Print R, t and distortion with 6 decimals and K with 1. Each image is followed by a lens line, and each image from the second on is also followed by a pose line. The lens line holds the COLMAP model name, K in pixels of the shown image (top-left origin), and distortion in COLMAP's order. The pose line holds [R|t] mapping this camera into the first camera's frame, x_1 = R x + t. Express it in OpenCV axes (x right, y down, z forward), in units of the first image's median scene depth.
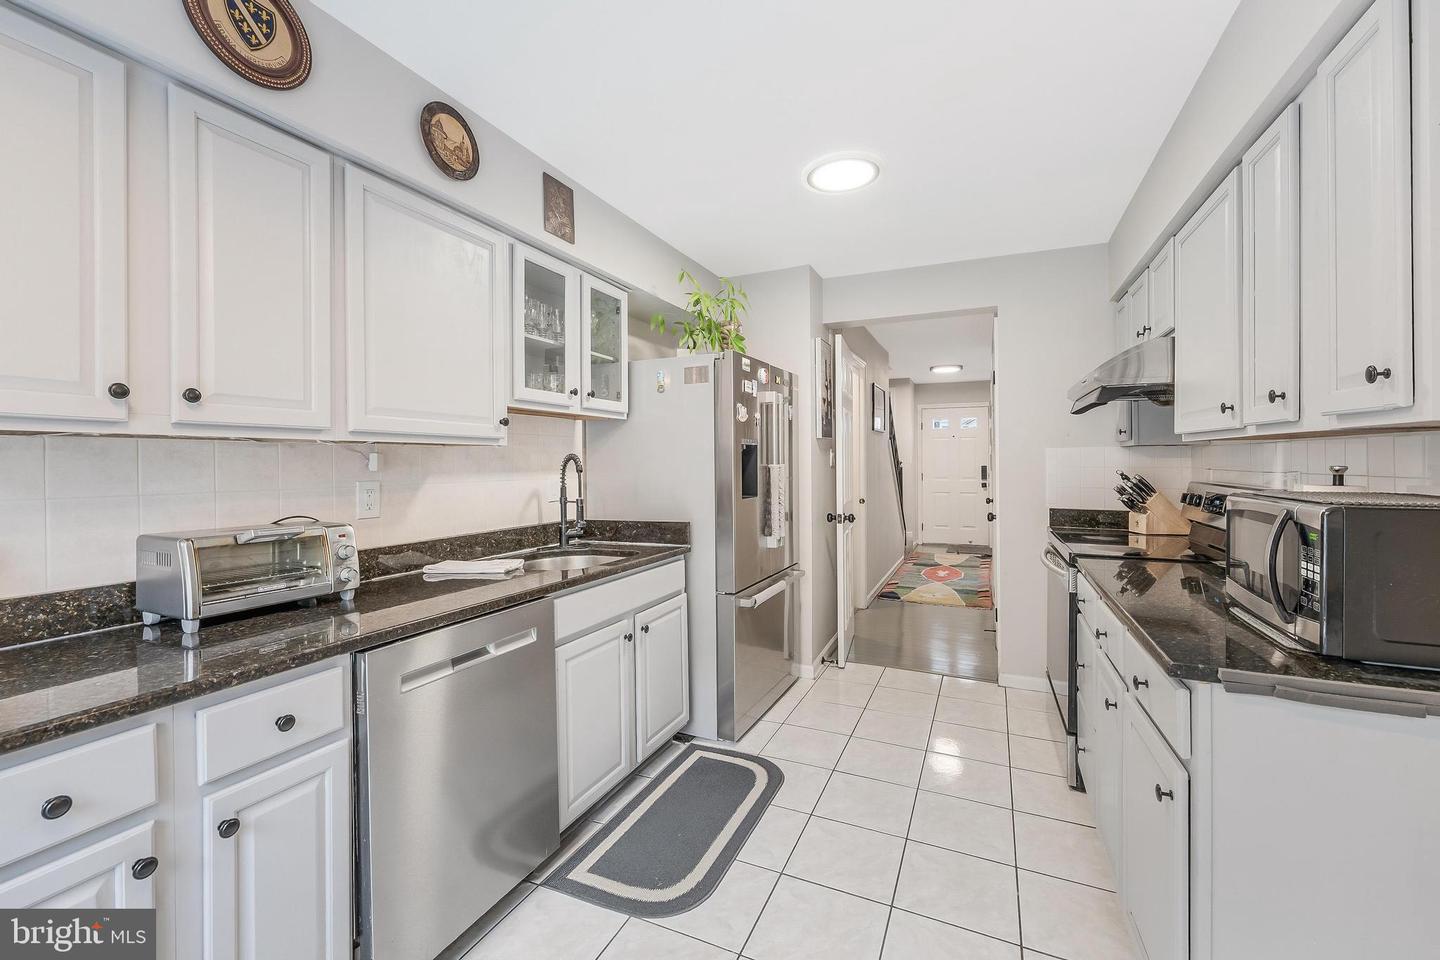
lens RADIAL K [[590.7, 0, 722.4], [0, 590.7, 462.9], [0, 0, 1]] dist [0.001335, 0.000008]
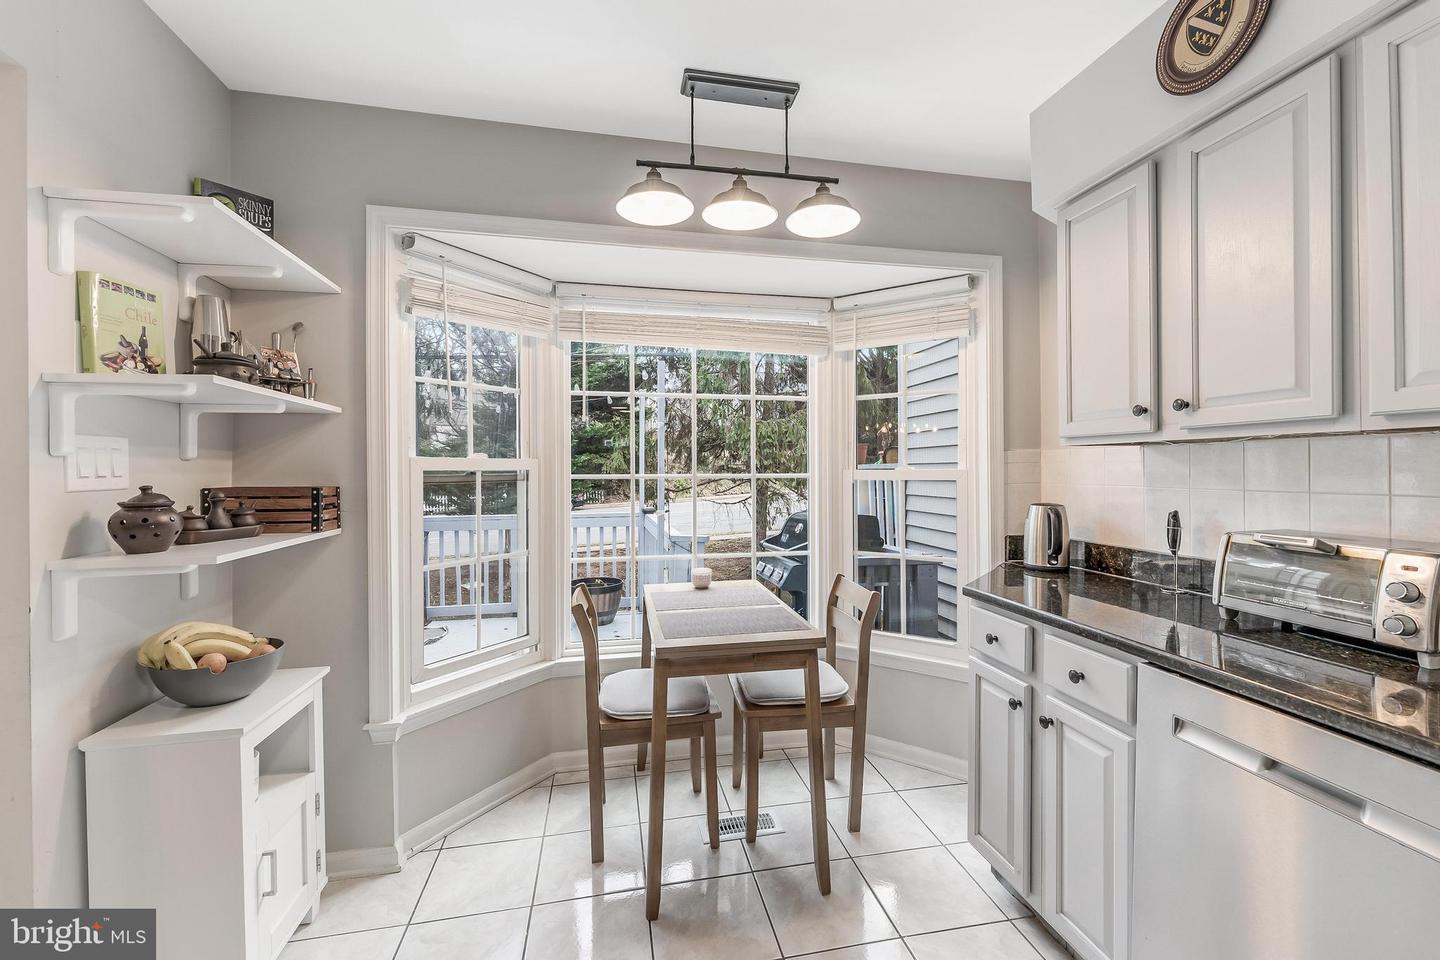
lens RADIAL K [[586.3, 0, 723.1], [0, 586.3, 469.9], [0, 0, 1]] dist [0.000947, 0.000140]
pose [[-0.809864, 0.014711, -0.586433, 0.329155], [0.014363, 0.999883, 0.005247, -0.003733], [0.586442, -0.004174, -0.809981, 0.914535]]
